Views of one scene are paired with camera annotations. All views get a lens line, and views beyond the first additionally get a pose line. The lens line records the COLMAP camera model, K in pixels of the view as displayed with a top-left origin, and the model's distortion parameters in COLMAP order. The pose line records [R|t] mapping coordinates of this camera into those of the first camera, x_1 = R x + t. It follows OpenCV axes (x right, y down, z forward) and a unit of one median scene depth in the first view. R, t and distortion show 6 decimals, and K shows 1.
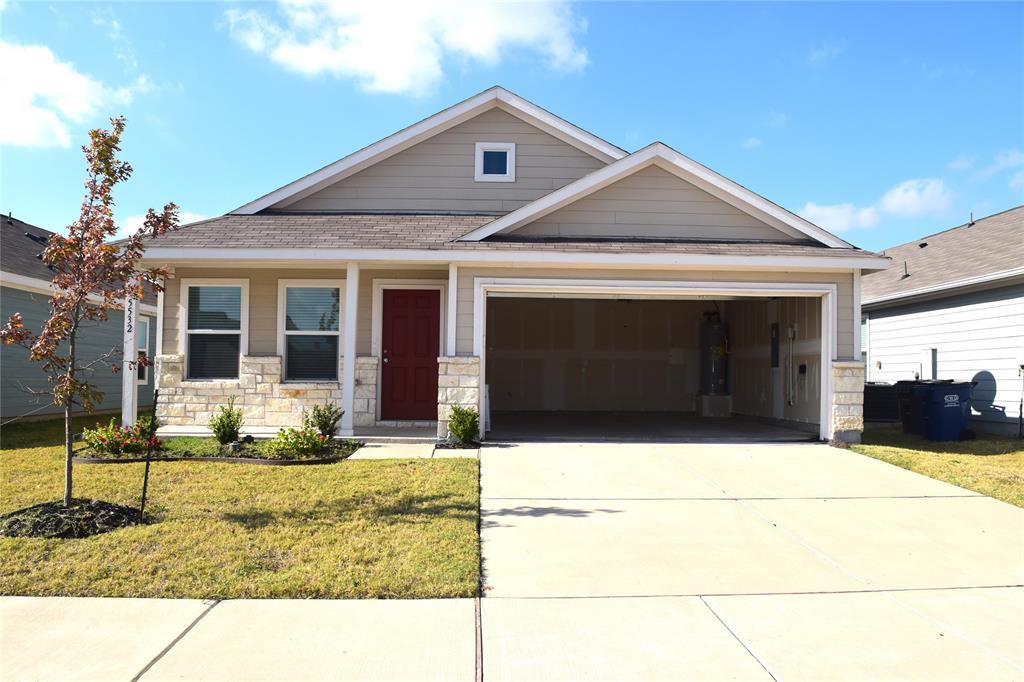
lens RADIAL K [[826.4, 0, 512.0], [0, 826.4, 341.0], [0, 0, 1]] dist [-0.089437, 0.010812]
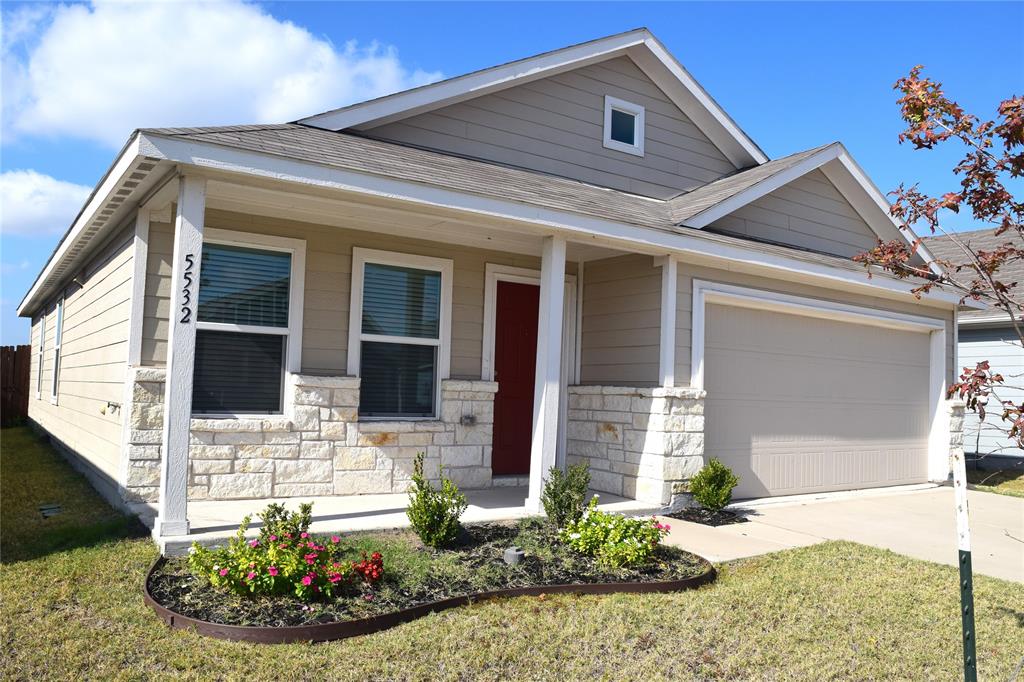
lens RADIAL K [[800.4, 0, 512.0], [0, 800.4, 341.0], [0, 0, 1]] dist [-0.121560, 0.110400]
pose [[0.846552, 0.053168, 0.529645, -0.517839], [-0.047907, 0.998571, -0.023669, 0.001287], [-0.530147, -0.005337, 0.847889, 0.470346]]
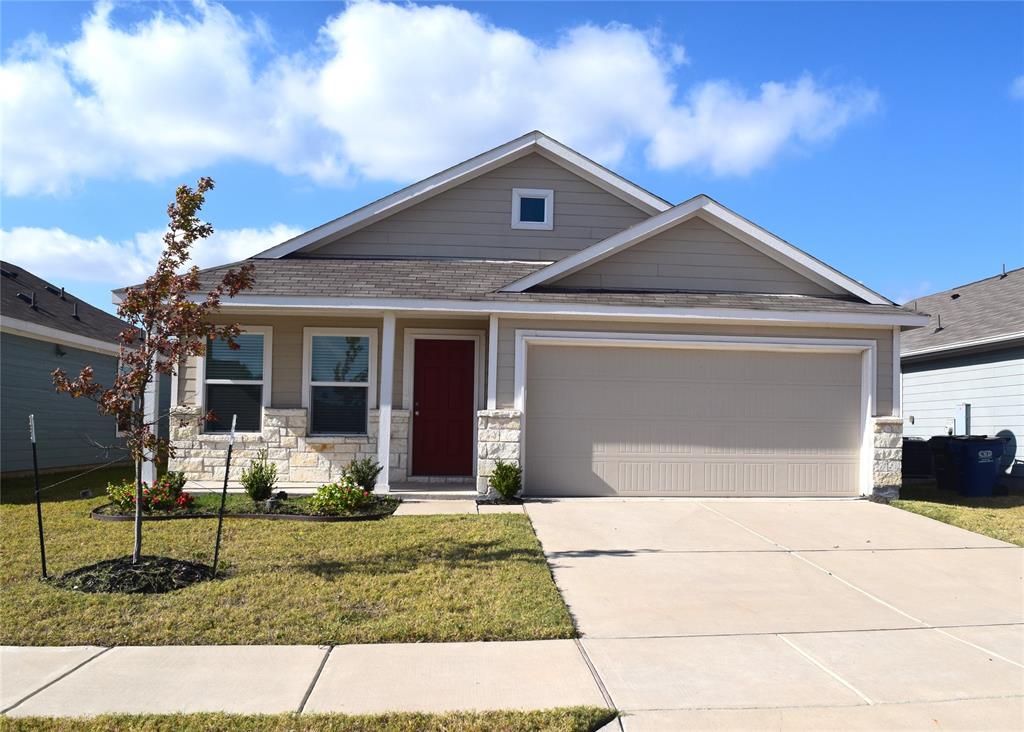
lens RADIAL K [[916.2, 0, 587.3], [0, 916.2, 386.3], [0, 0, 1]] dist [-0.087720, -0.002345]
pose [[0.995897, 0.008083, 0.090129, -0.055354], [-0.007847, 0.999965, -0.002976, -0.006694], [-0.090150, 0.002257, 0.995926, -0.080566]]
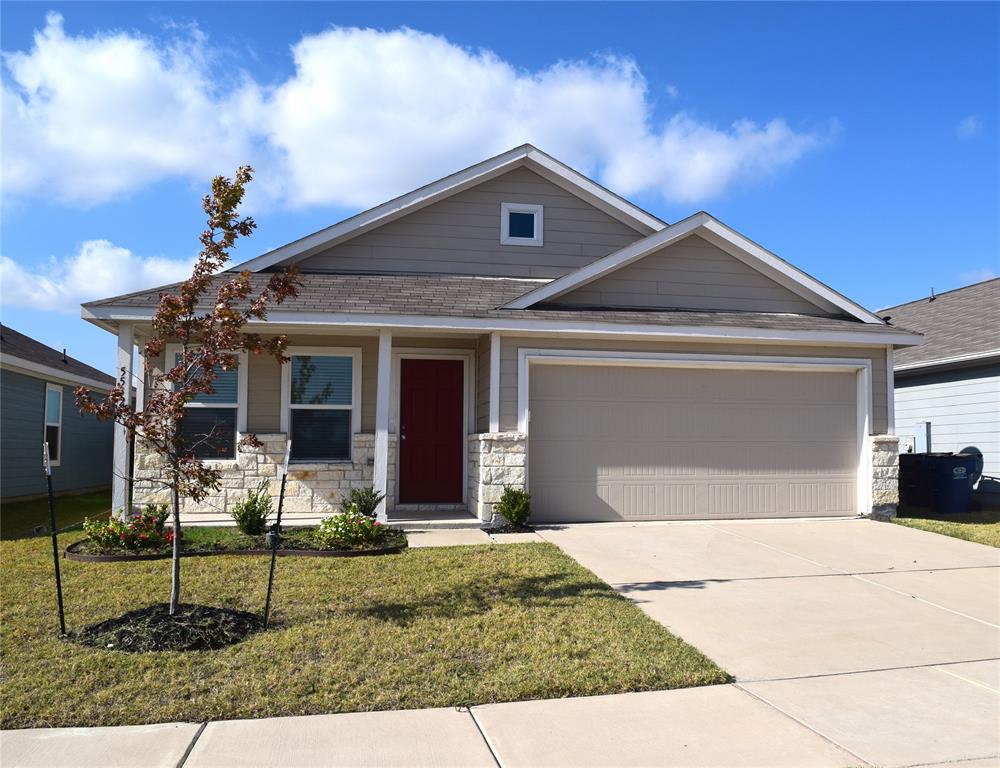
lens RADIAL K [[898.6, 0, 577.6], [0, 898.6, 383.7], [0, 0, 1]] dist [-0.092285, 0.000685]
pose [[0.979130, 0.006060, 0.203145, -0.176678], [0.000368, 0.999501, -0.031592, -0.004473], [-0.203235, 0.031008, 0.978639, -0.004707]]
